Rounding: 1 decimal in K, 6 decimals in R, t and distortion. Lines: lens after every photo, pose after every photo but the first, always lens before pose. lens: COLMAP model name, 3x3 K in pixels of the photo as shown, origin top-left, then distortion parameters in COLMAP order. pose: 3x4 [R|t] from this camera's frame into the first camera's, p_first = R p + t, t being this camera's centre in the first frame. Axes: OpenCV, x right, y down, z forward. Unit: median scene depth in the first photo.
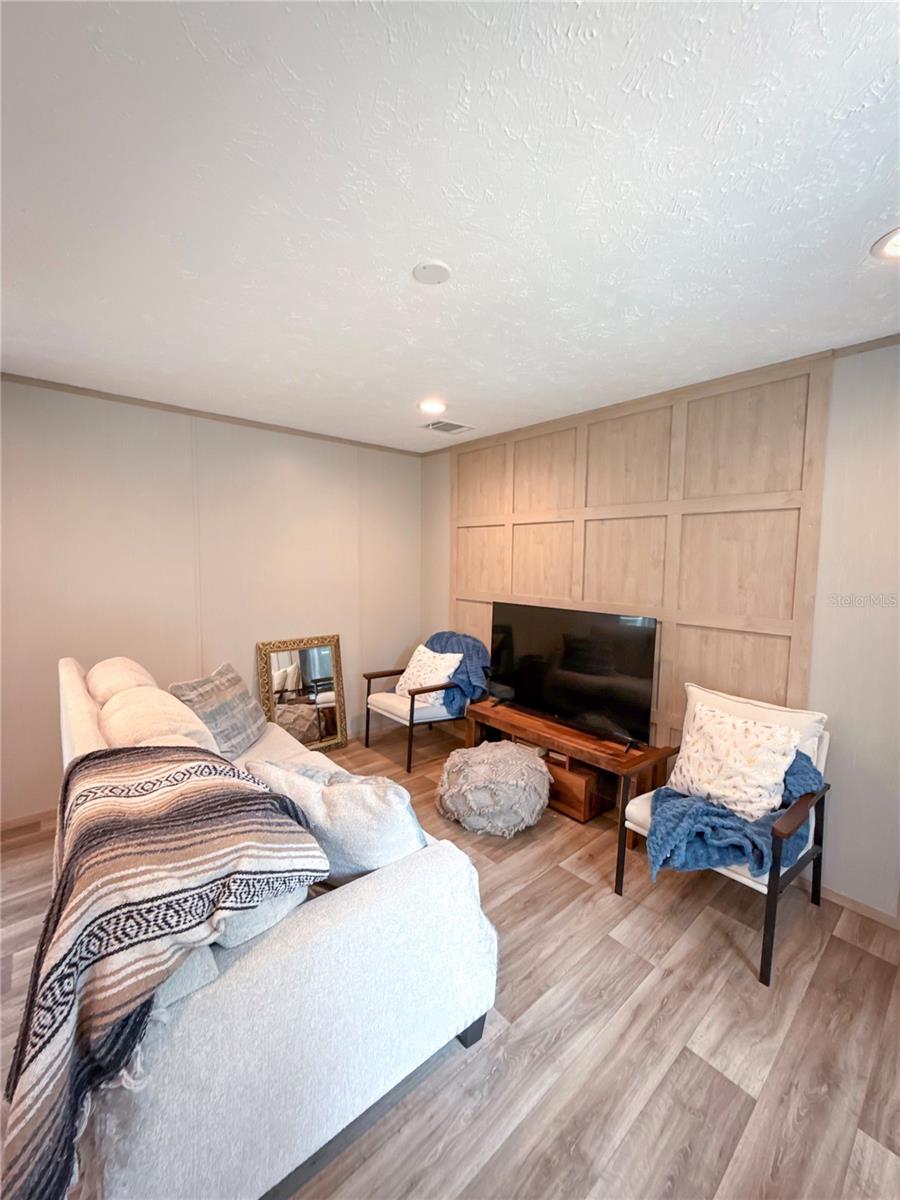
lens RADIAL K [[479.6, 0, 447.7], [0, 479.6, 596.3], [0, 0, 1]] dist [-0.000131, 0.000531]
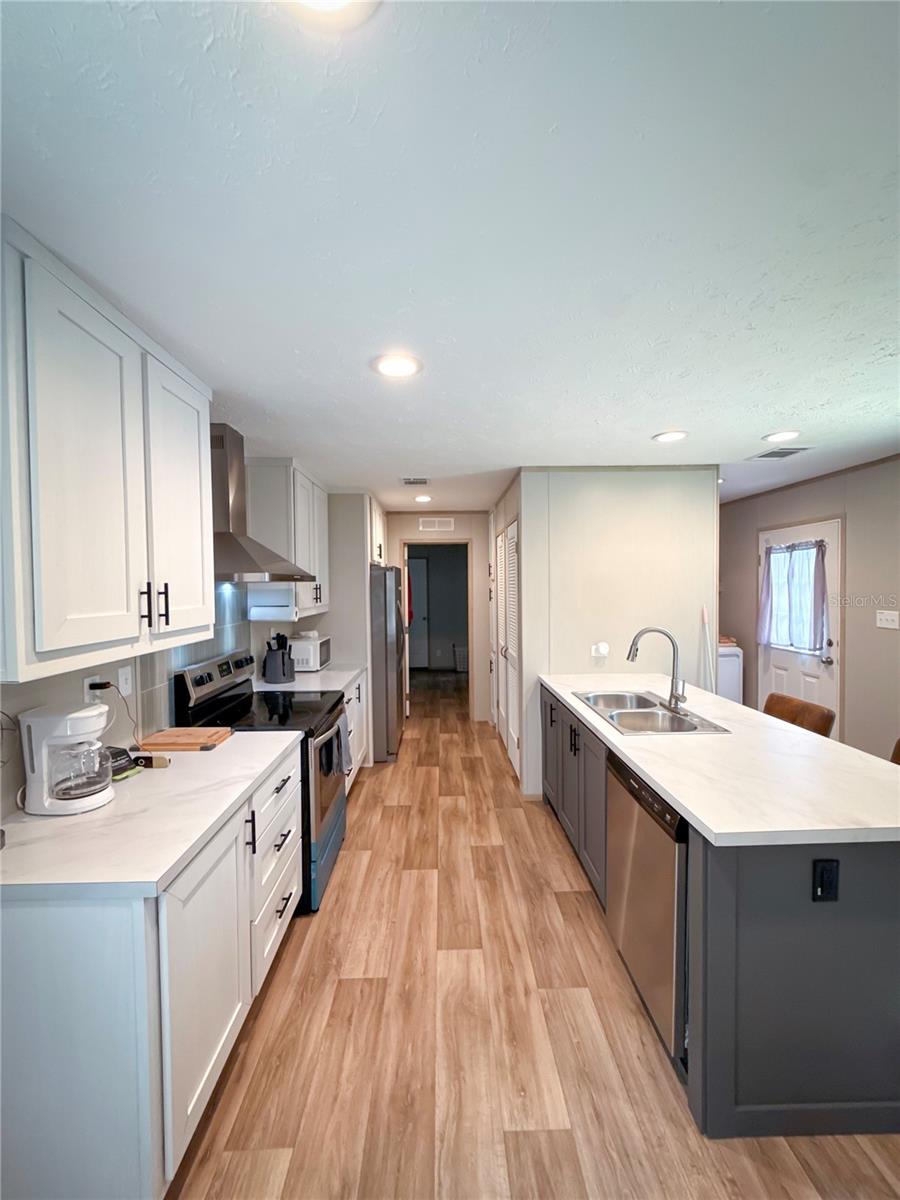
lens RADIAL K [[479.6, 0, 447.5], [0, 479.6, 599.8], [0, 0, 1]] dist [-0.000131, 0.000531]
pose [[-0.641467, 0.021793, -0.766841, 1.015500], [-0.063871, 0.994609, 0.081694, -0.224236], [0.764487, 0.101383, -0.636617, 2.201666]]
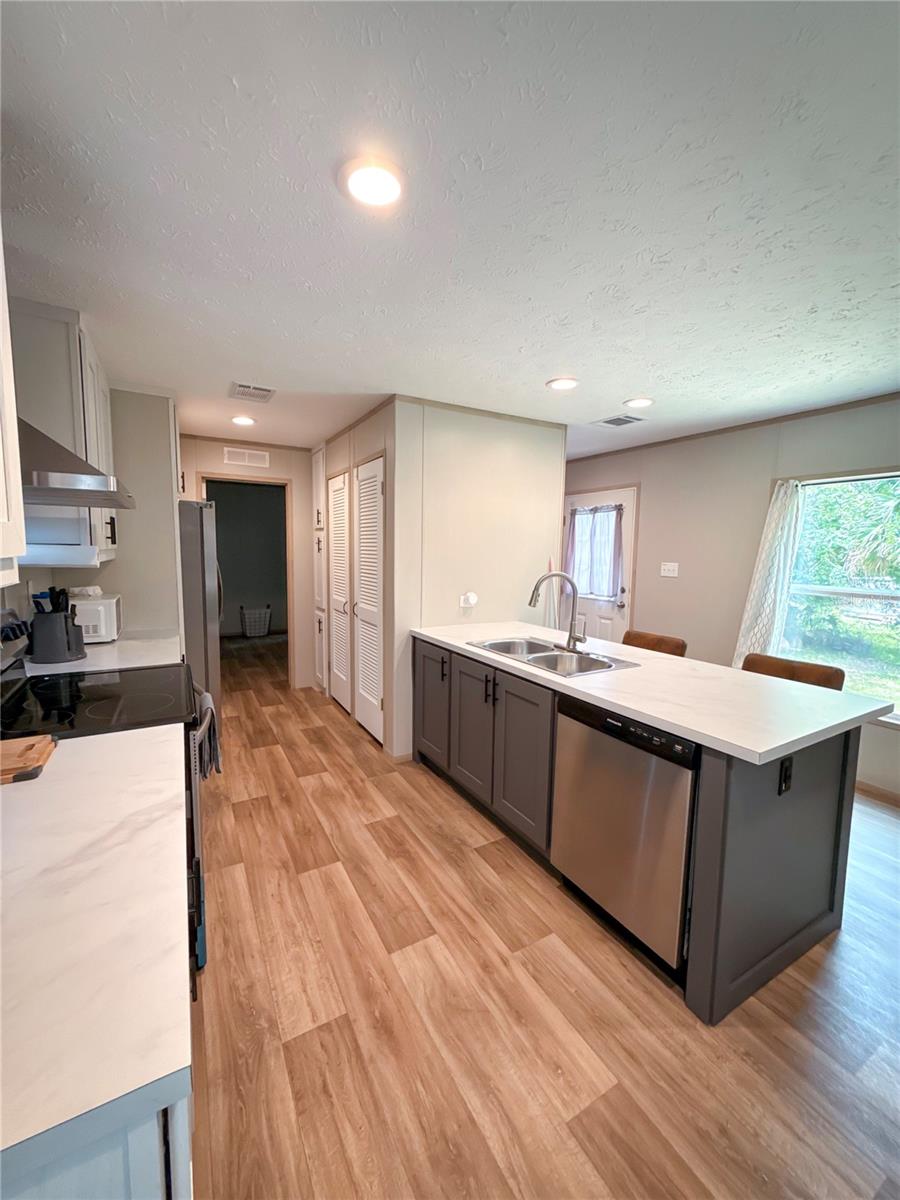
lens RADIAL K [[479.6, 0, 450.0], [0, 479.6, 600.3], [0, 0, 1]] dist [-0.000131, 0.000531]
pose [[-0.191616, 0.093697, -0.976987, 1.015696], [-0.106847, 0.987525, 0.115663, -0.081227], [0.975637, 0.126552, -0.179214, 1.582423]]
